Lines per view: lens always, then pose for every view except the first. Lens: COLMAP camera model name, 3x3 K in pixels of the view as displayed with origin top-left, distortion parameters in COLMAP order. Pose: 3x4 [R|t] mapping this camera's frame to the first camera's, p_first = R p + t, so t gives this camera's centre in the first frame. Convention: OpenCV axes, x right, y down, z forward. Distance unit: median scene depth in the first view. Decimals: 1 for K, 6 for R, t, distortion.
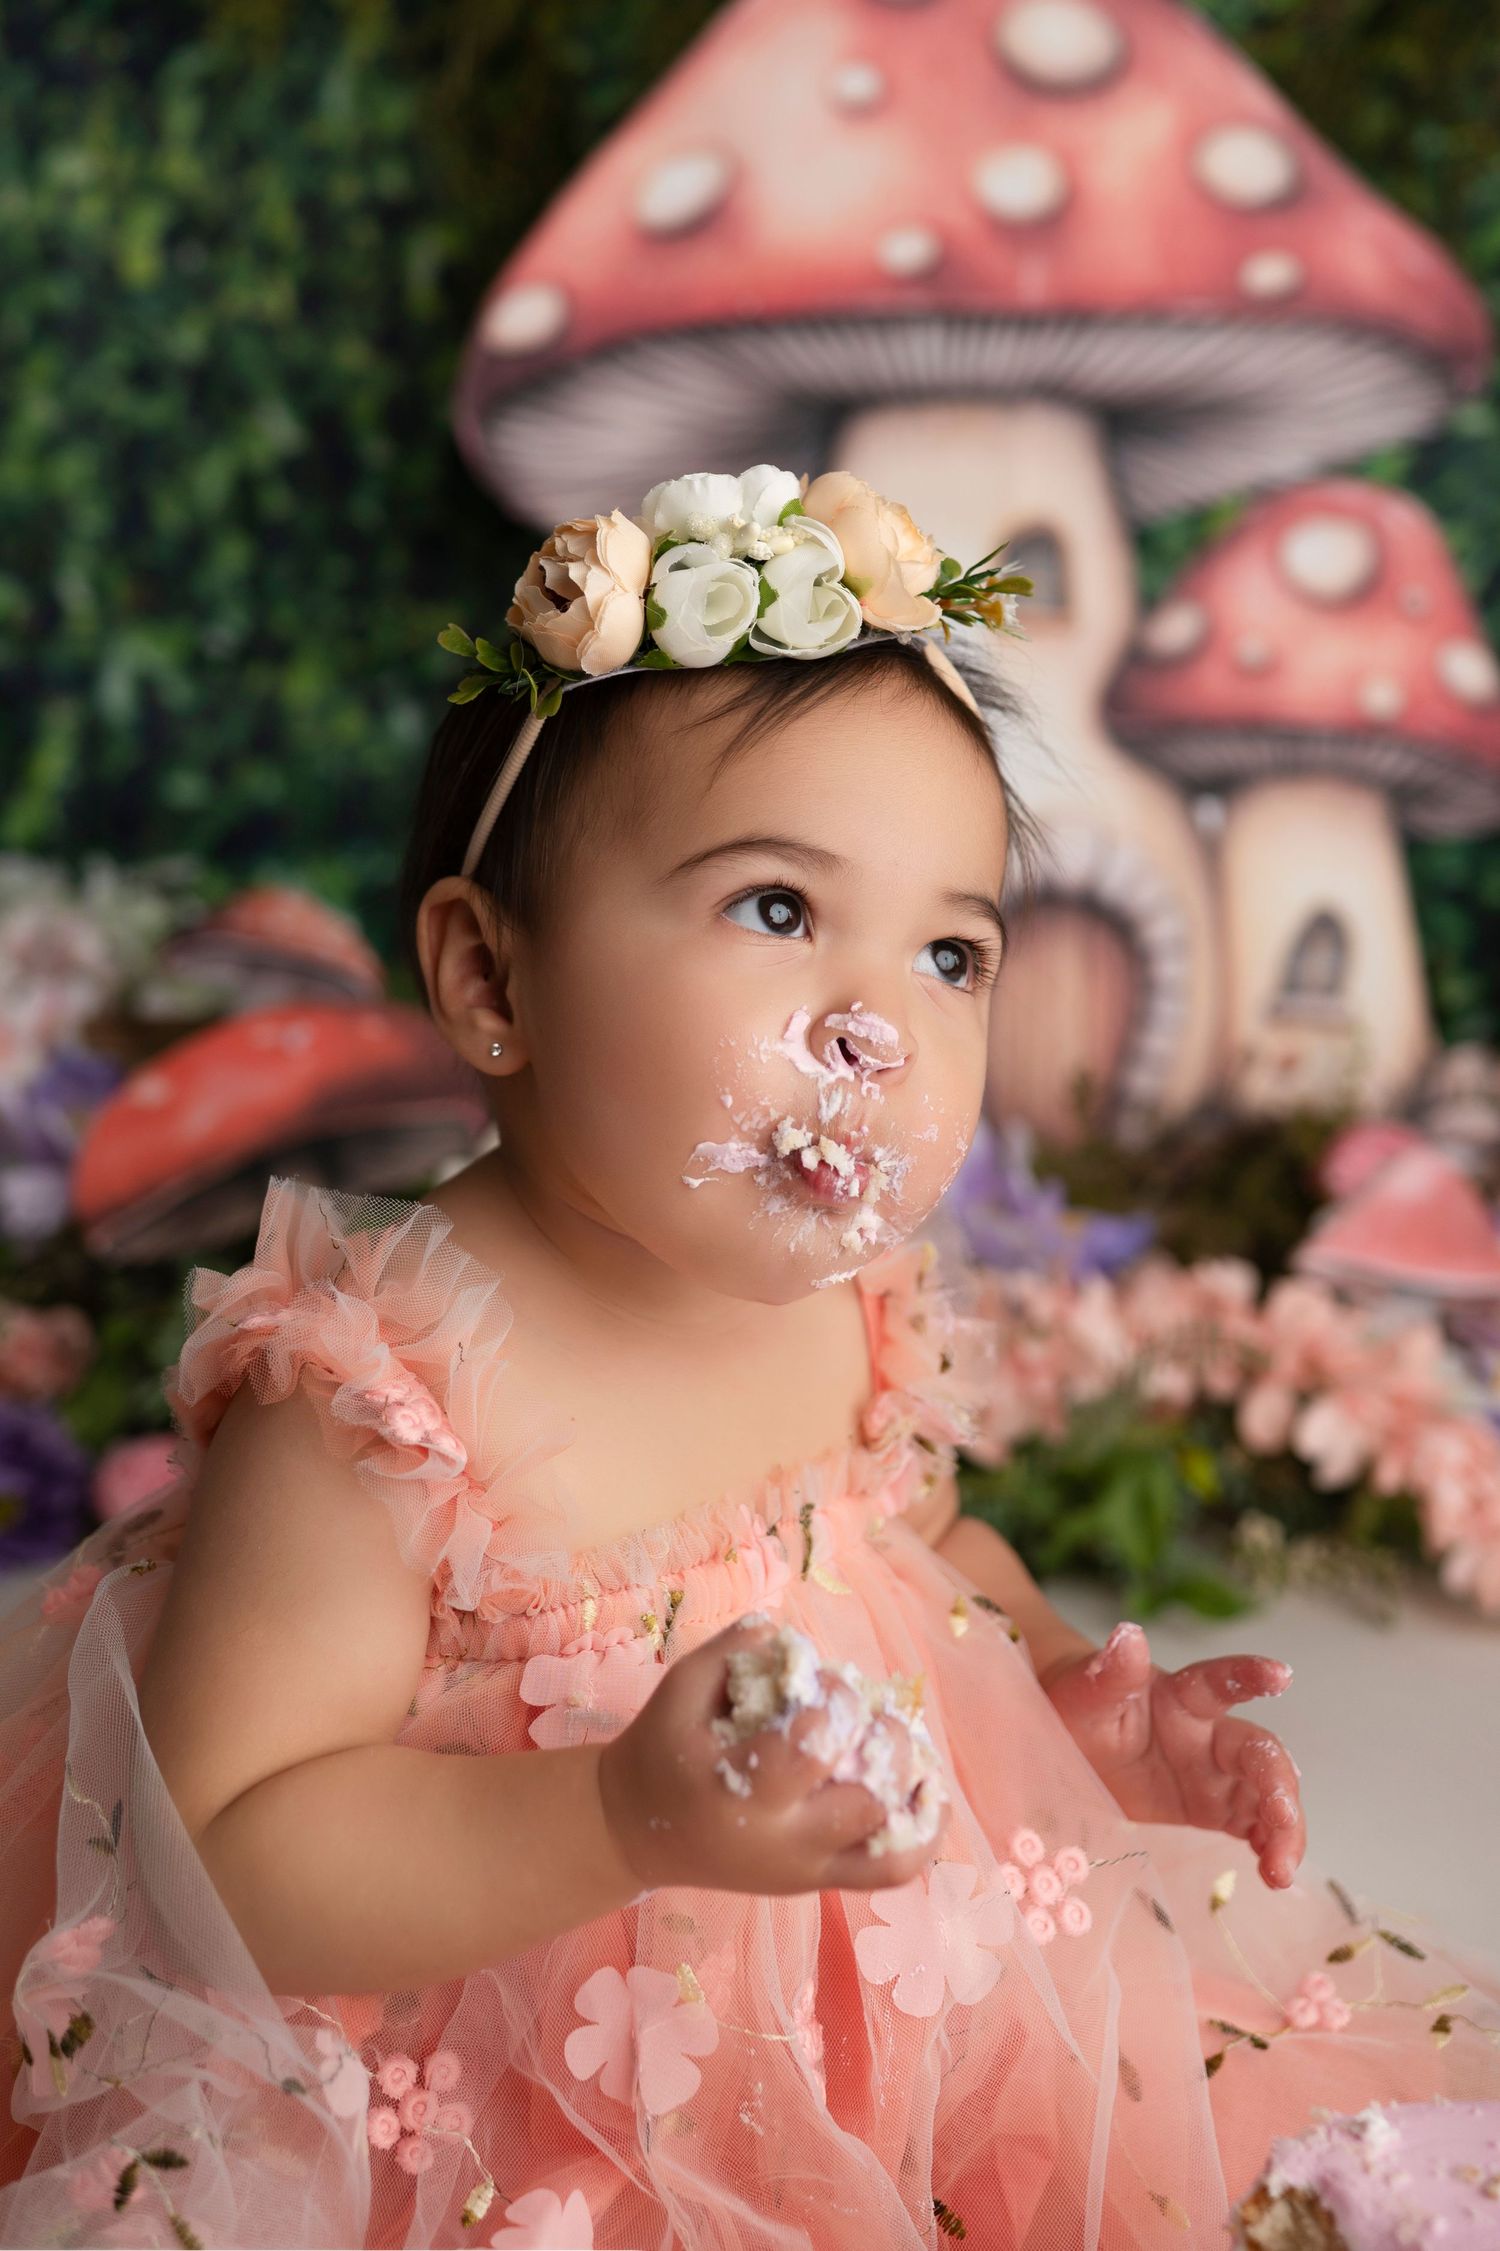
lens RADIAL K [[2634.5, 0, 759.7], [0, 2634.5, 862.9], [0, 0, 1]] dist [-0.003389, 0.000000]
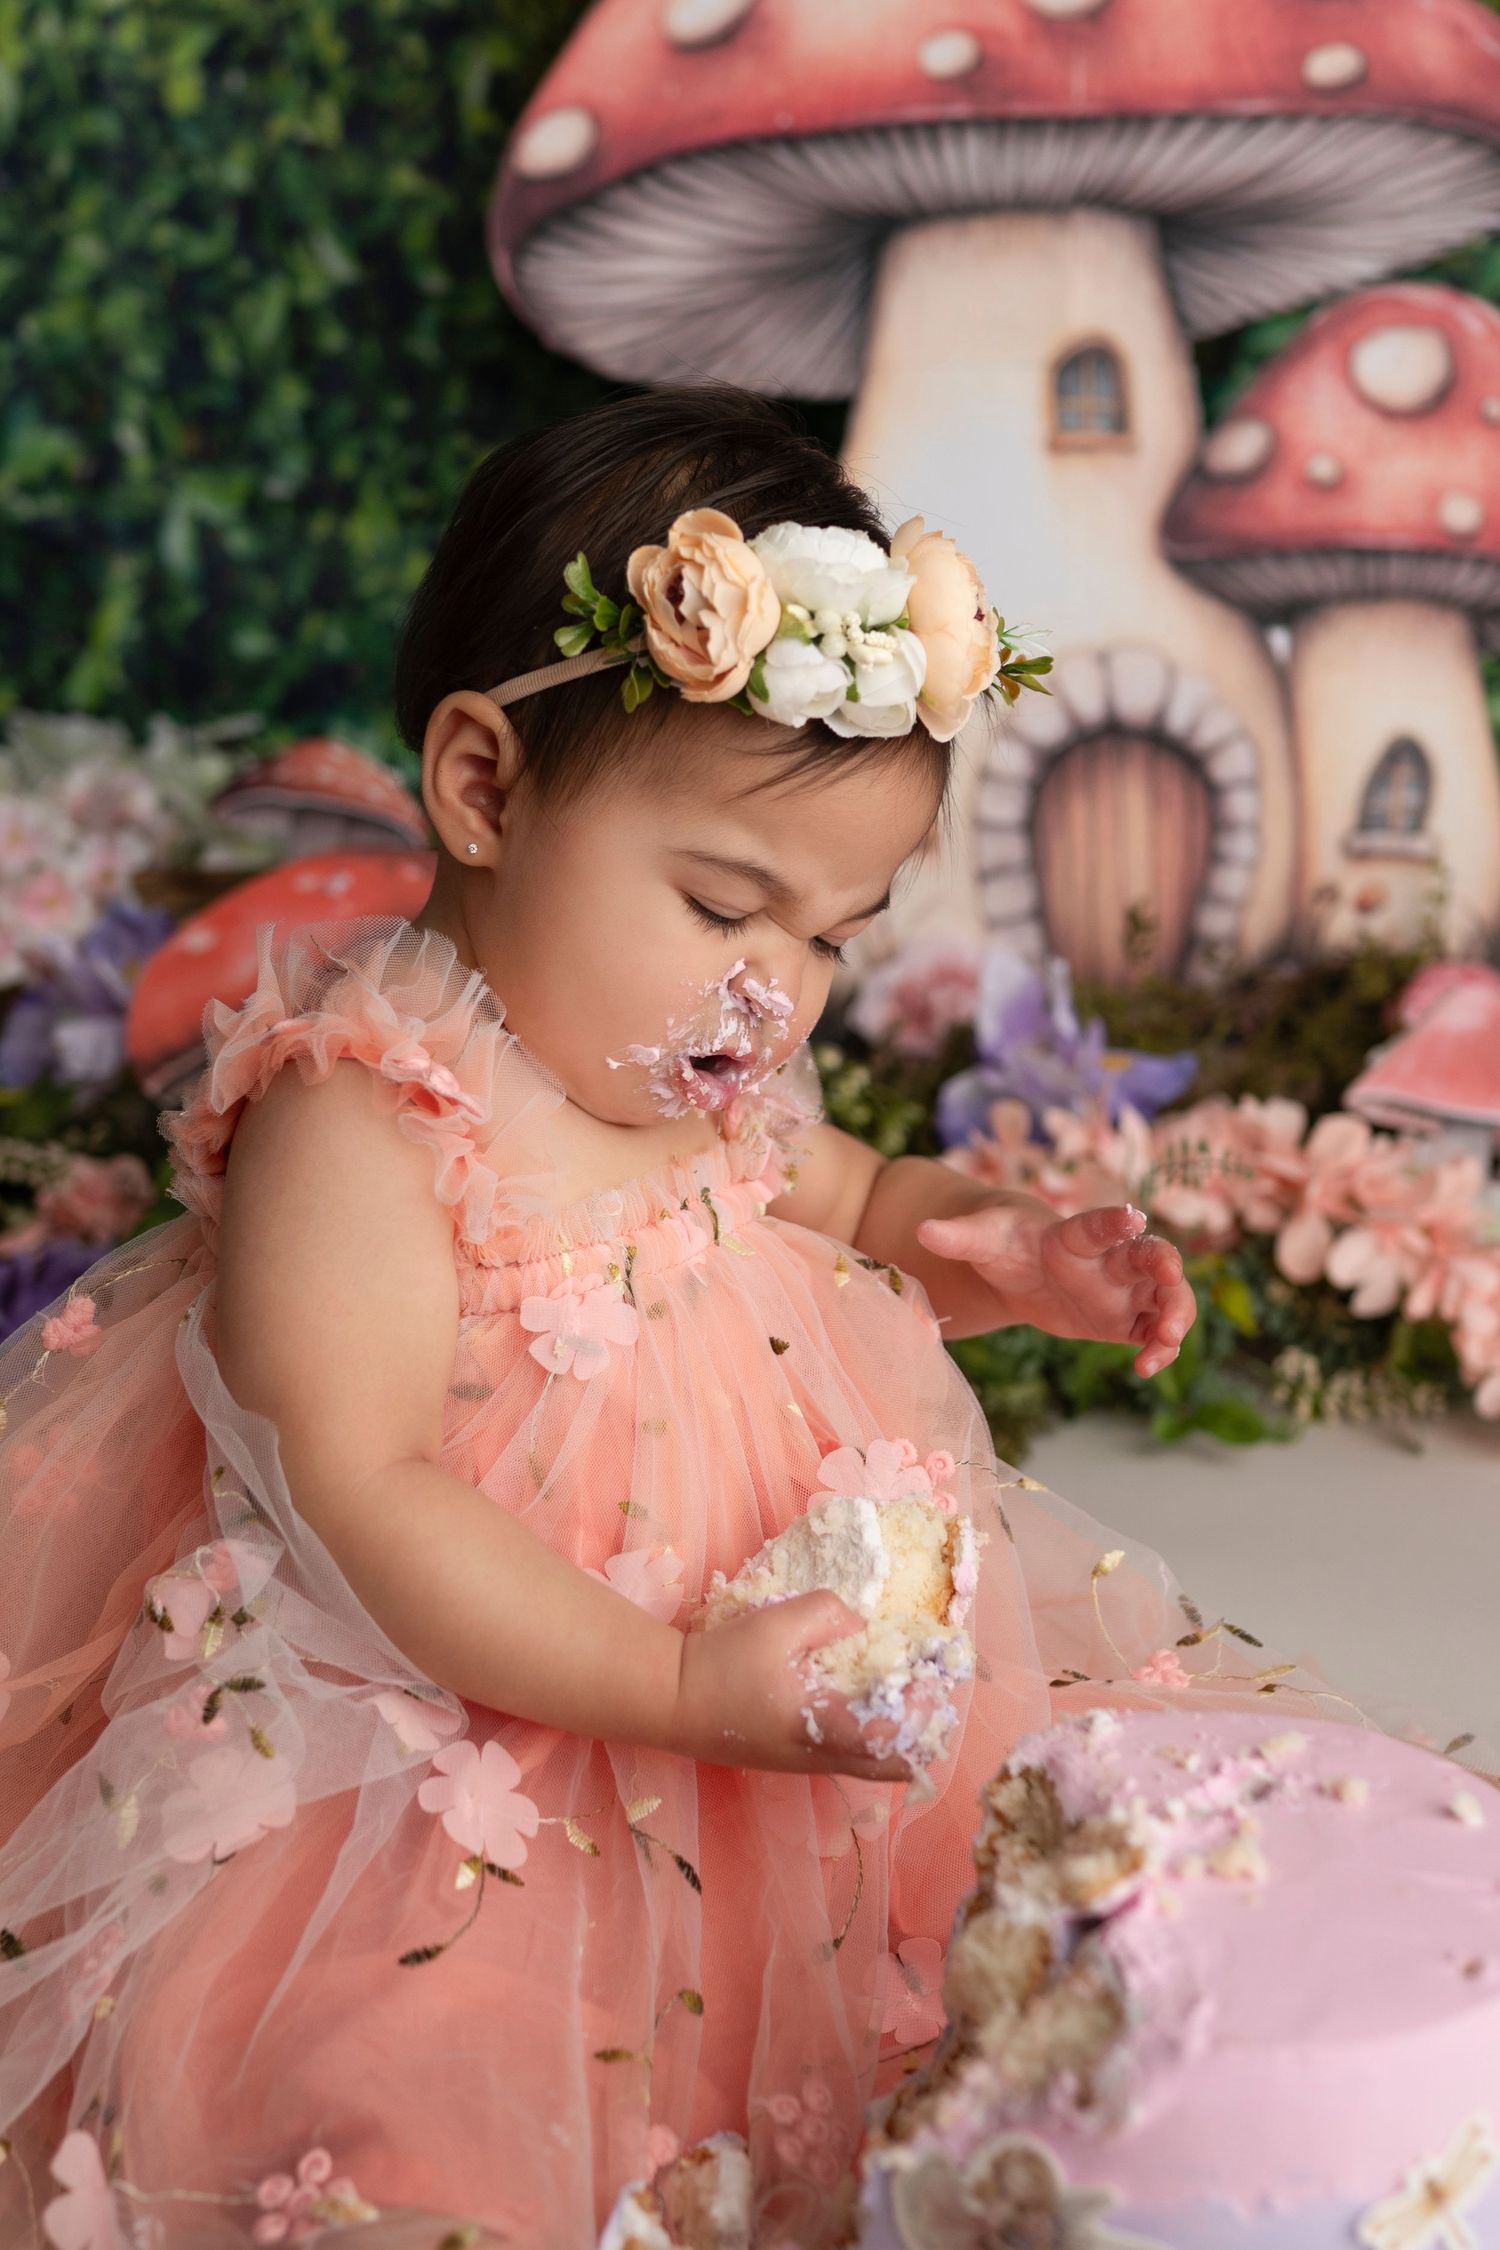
lens RADIAL K [[3090.4, 0, 749.4], [0, 3090.4, 1032.0], [0, 0, 1]] dist [-0.003976, 0.000000]
pose [[0.995456, -0.010699, -0.094621, 0.083307], [0.019555, 0.995459, 0.093164, 0.014373], [0.093195, -0.094591, 0.991144, -0.145961]]
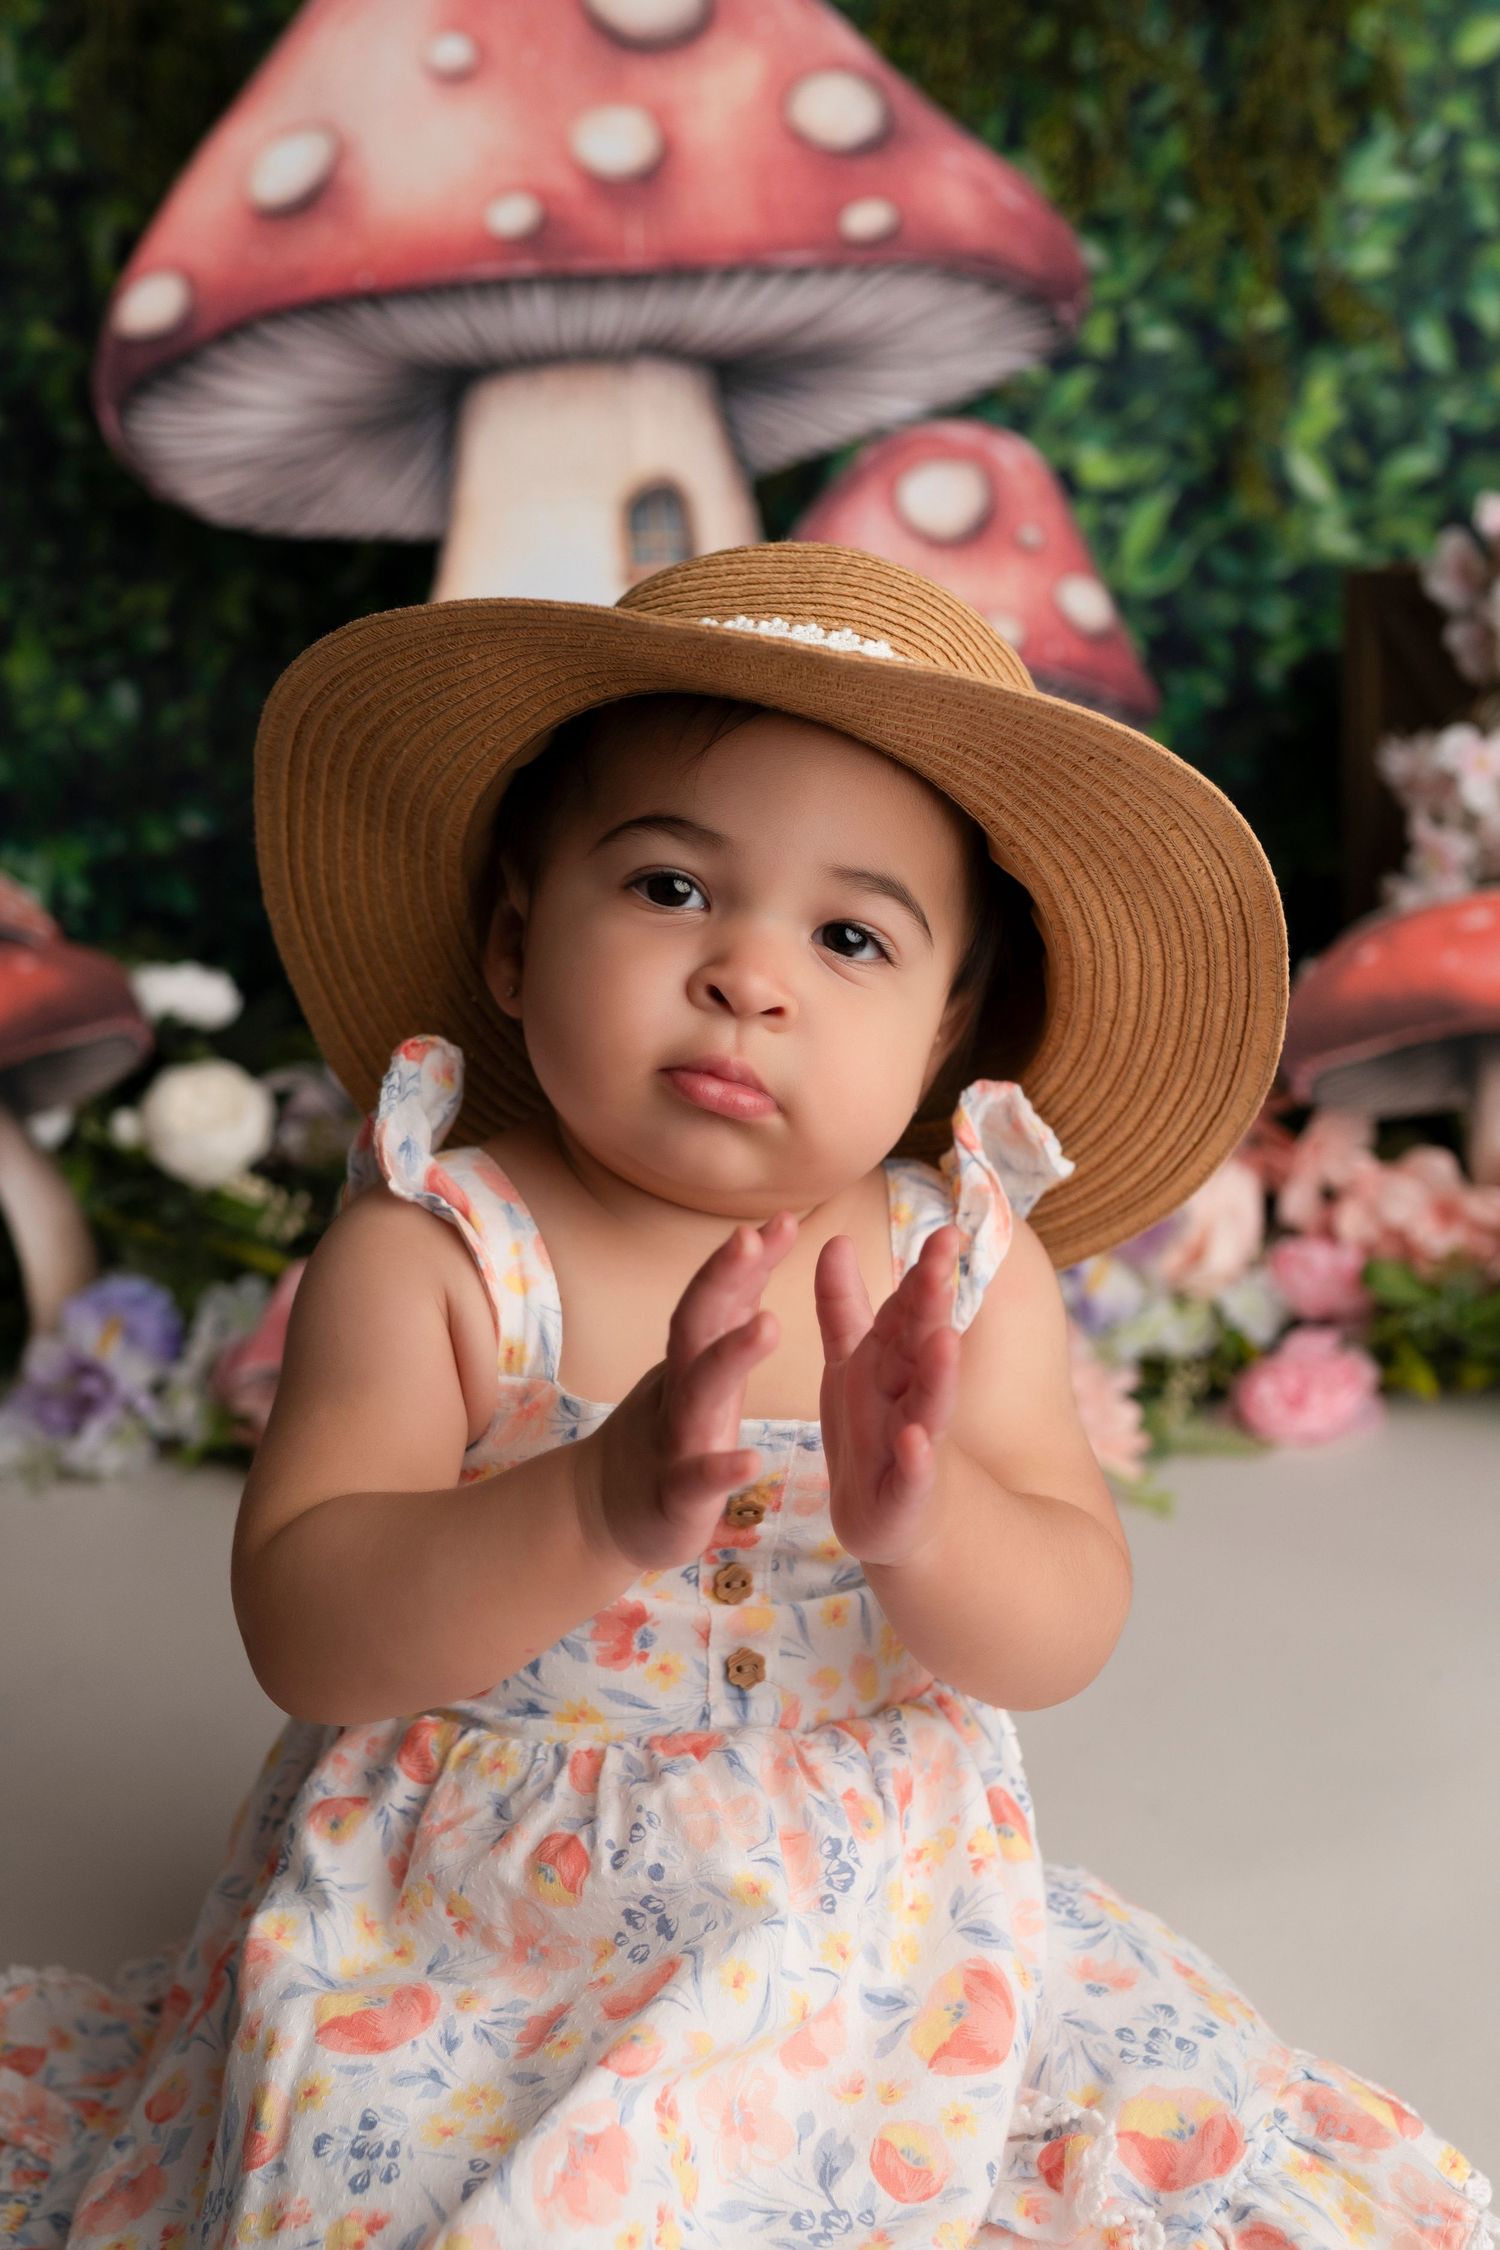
lens RADIAL K [[2909.7, 0, 677.5], [0, 2909.7, 1220.6], [0, 0, 1]] dist [0.003436, 0.000000]
pose [[0.997562, -0.037908, -0.058597, 0.165379], [0.045510, 0.989884, 0.134385, 0.006068], [0.052910, -0.136724, 0.989195, -0.168252]]
